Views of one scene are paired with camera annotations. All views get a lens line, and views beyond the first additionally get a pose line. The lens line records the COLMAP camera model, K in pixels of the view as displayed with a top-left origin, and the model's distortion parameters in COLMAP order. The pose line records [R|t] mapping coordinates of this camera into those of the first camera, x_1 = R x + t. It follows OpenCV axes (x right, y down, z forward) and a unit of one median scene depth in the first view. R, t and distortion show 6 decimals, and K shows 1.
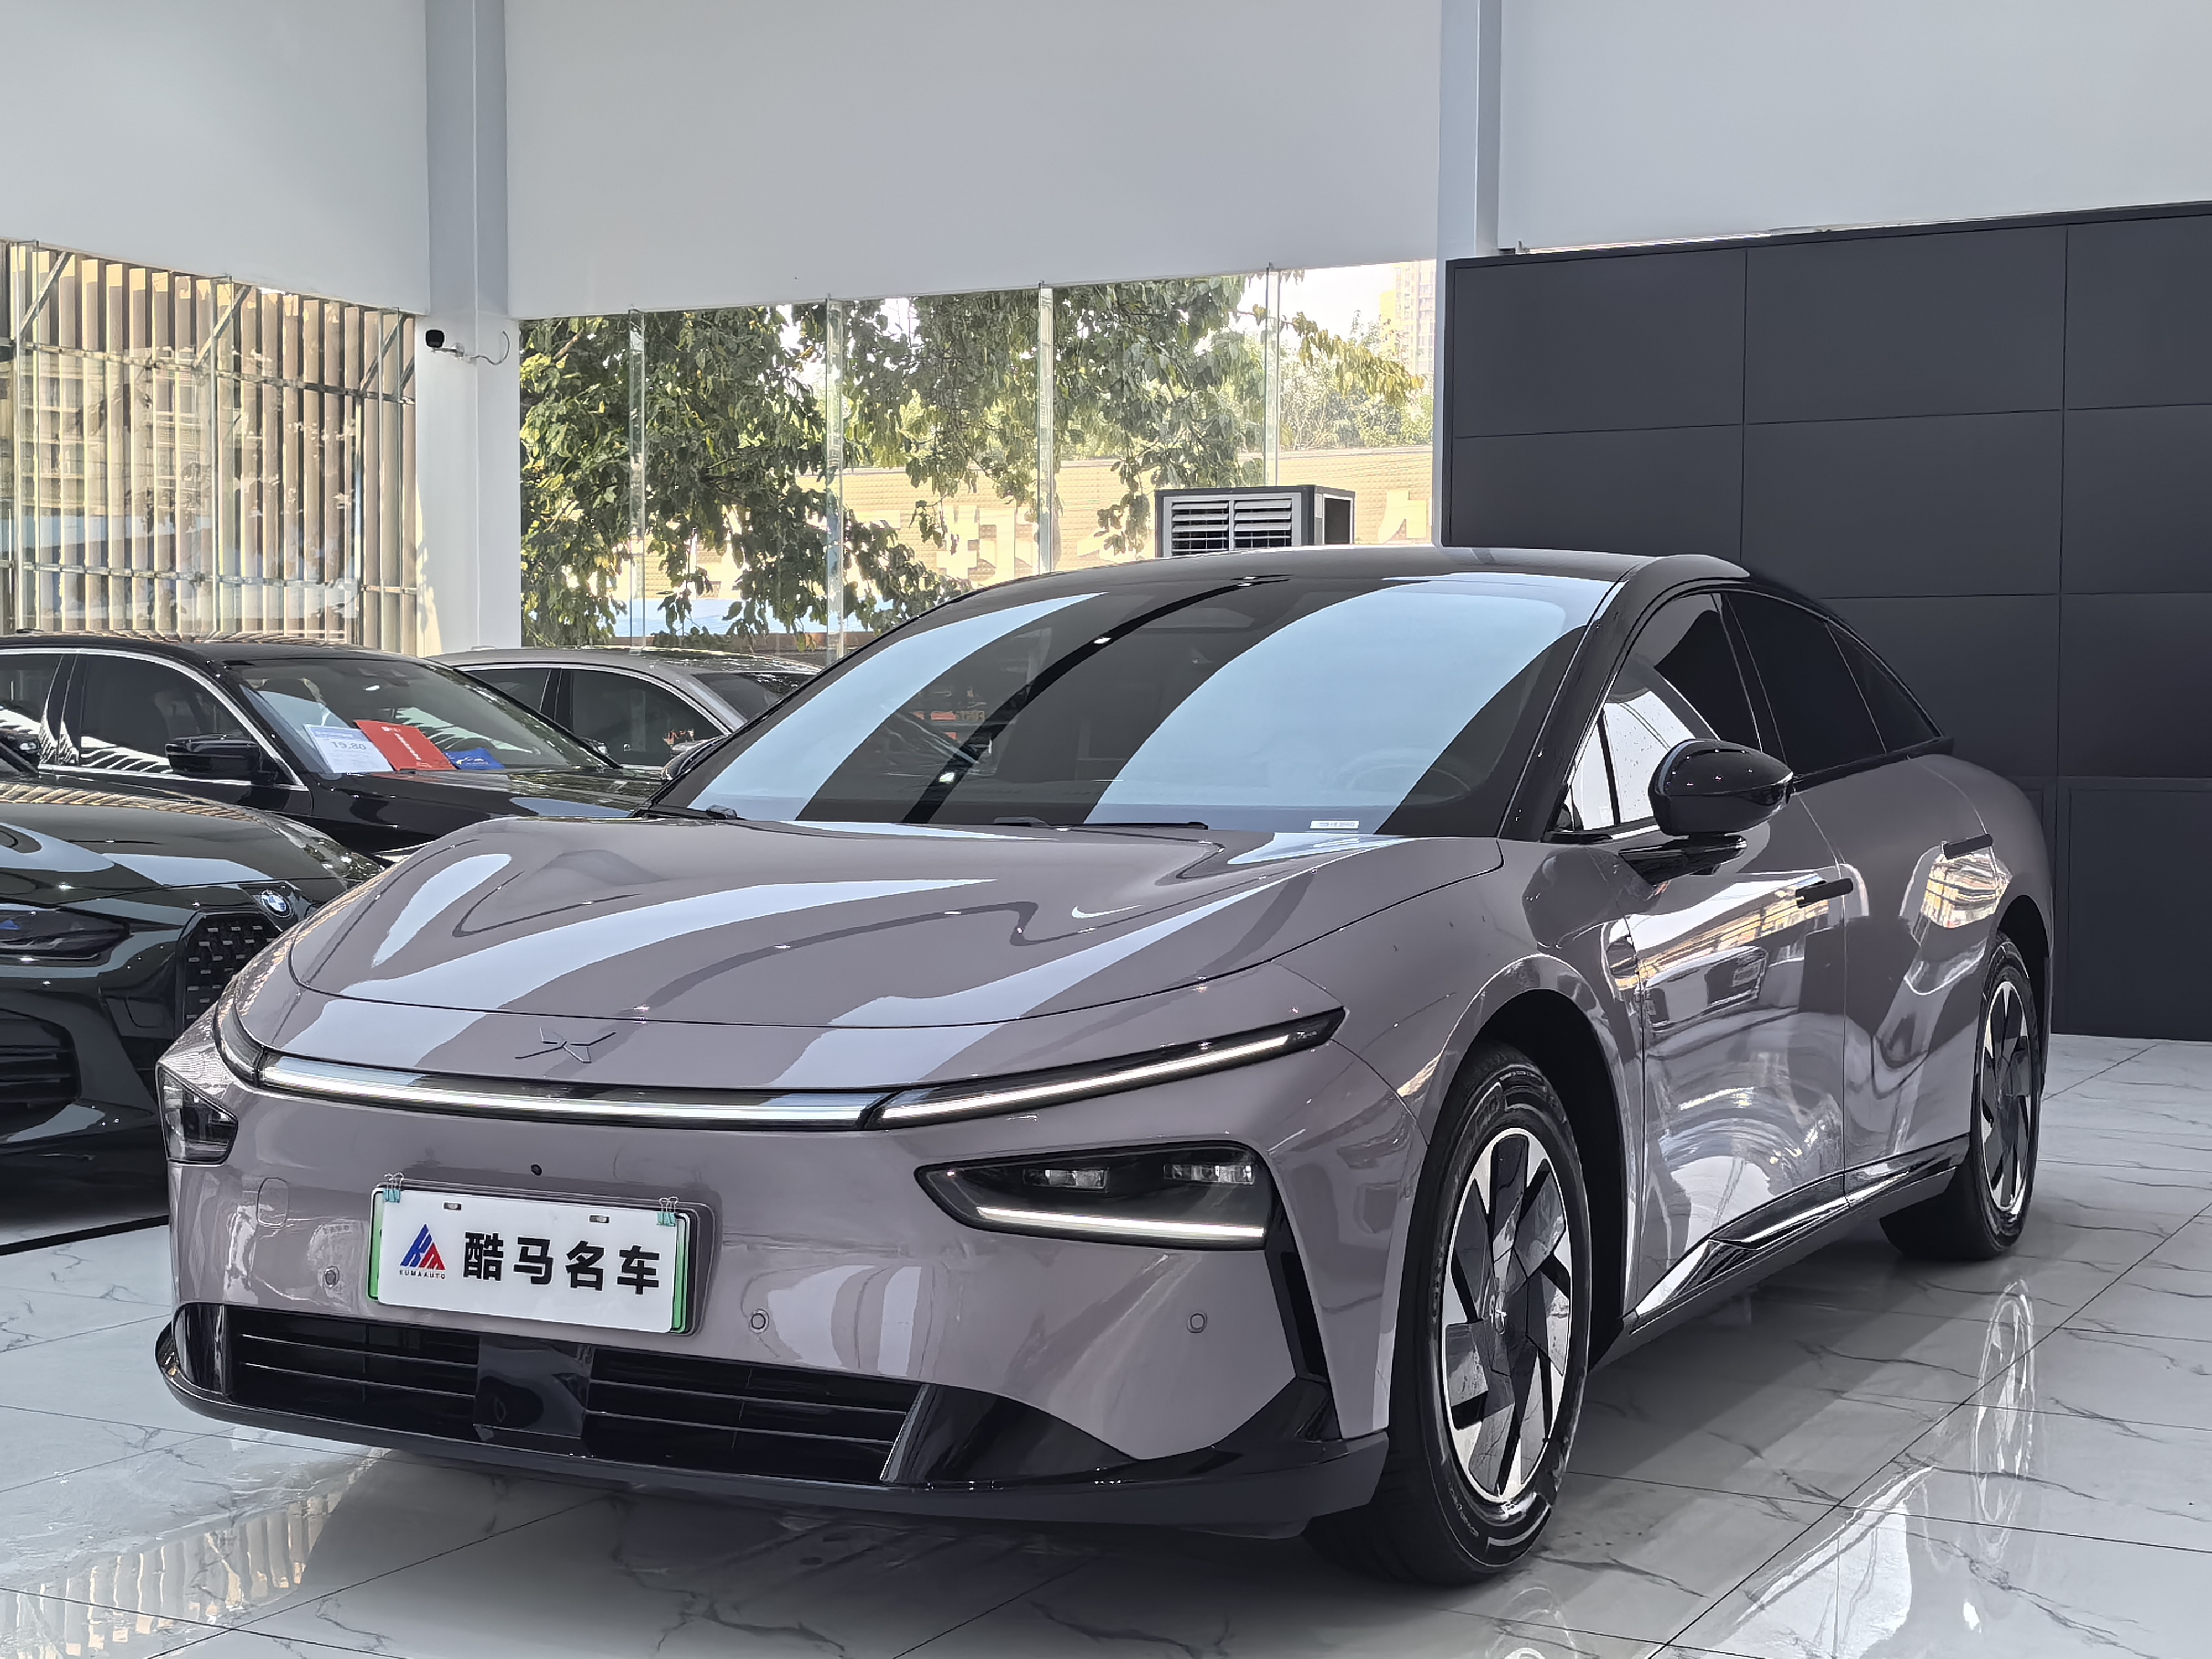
lens RADIAL K [[3223.3, 0, 1106.0], [0, 3223.3, 829.5], [0, 0, 1]] dist [0.288842, -1.217704]
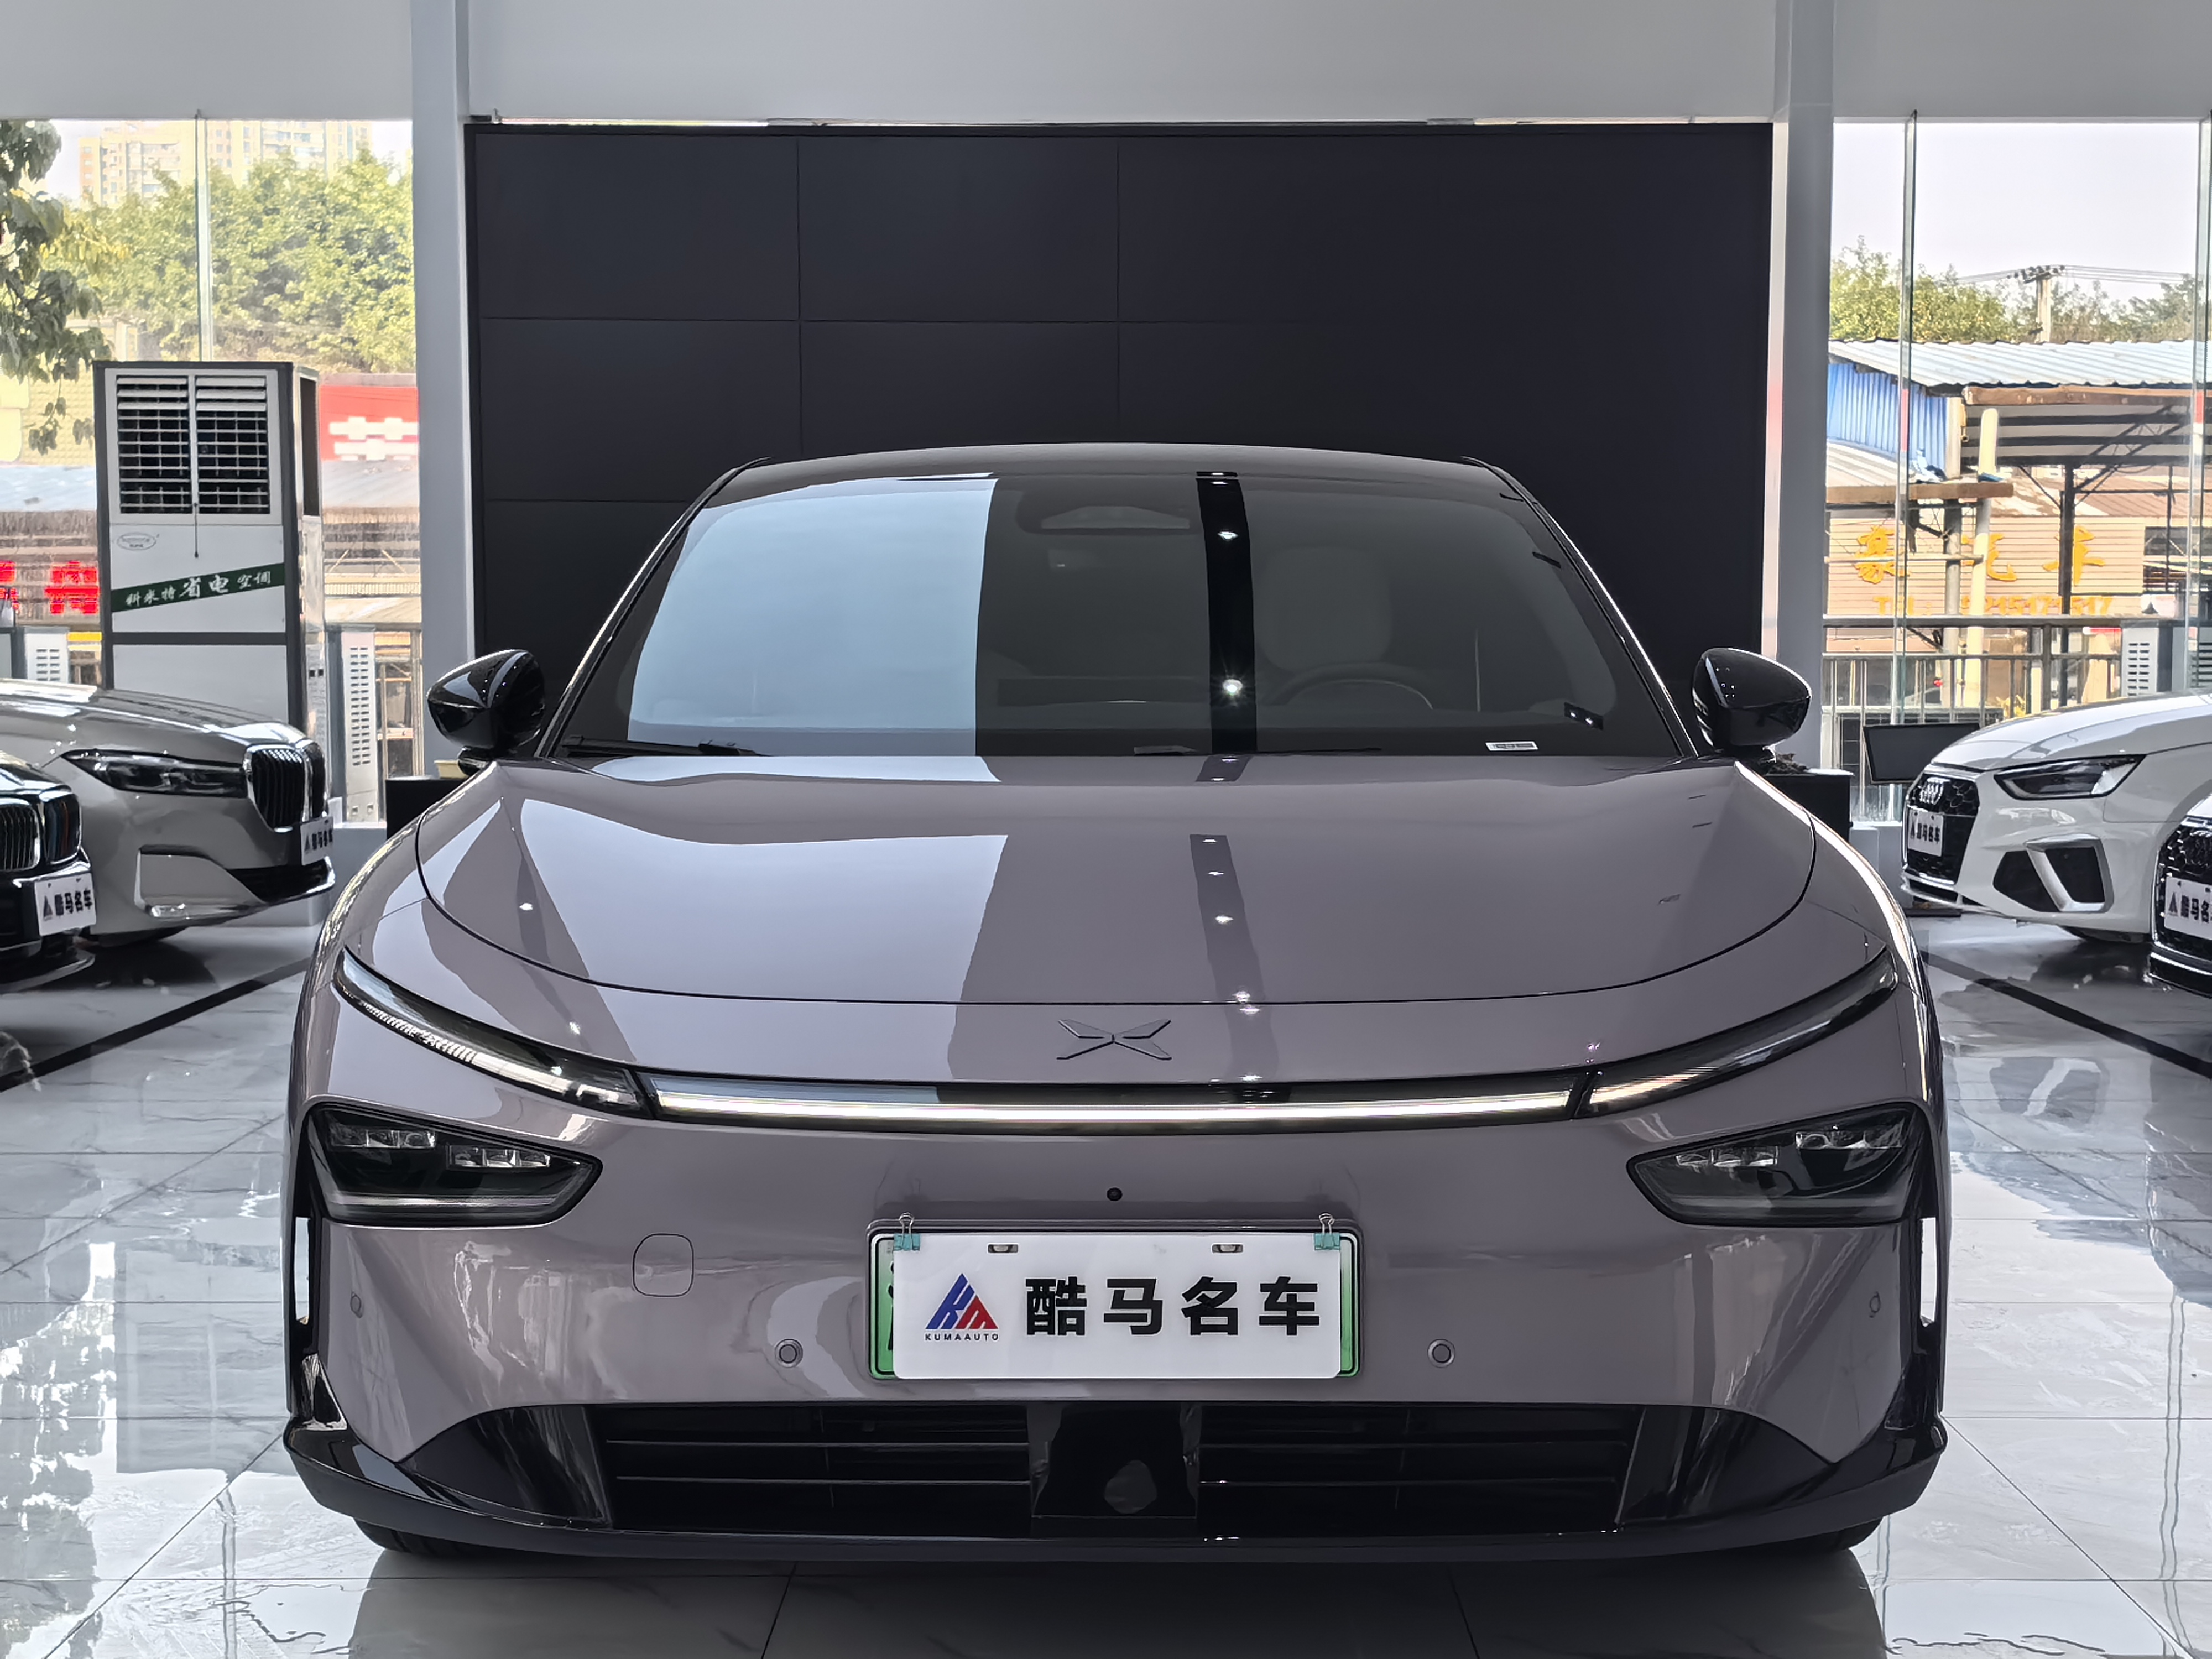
lens RADIAL K [[3223.3, 0, 1106.0], [0, 3223.3, 829.5], [0, 0, 1]] dist [0.288842, -1.217704]
pose [[0.881708, -0.034815, 0.470510, -0.555322], [0.020214, 0.999145, 0.036052, -0.015931], [-0.471363, -0.022276, 0.881658, 0.290456]]
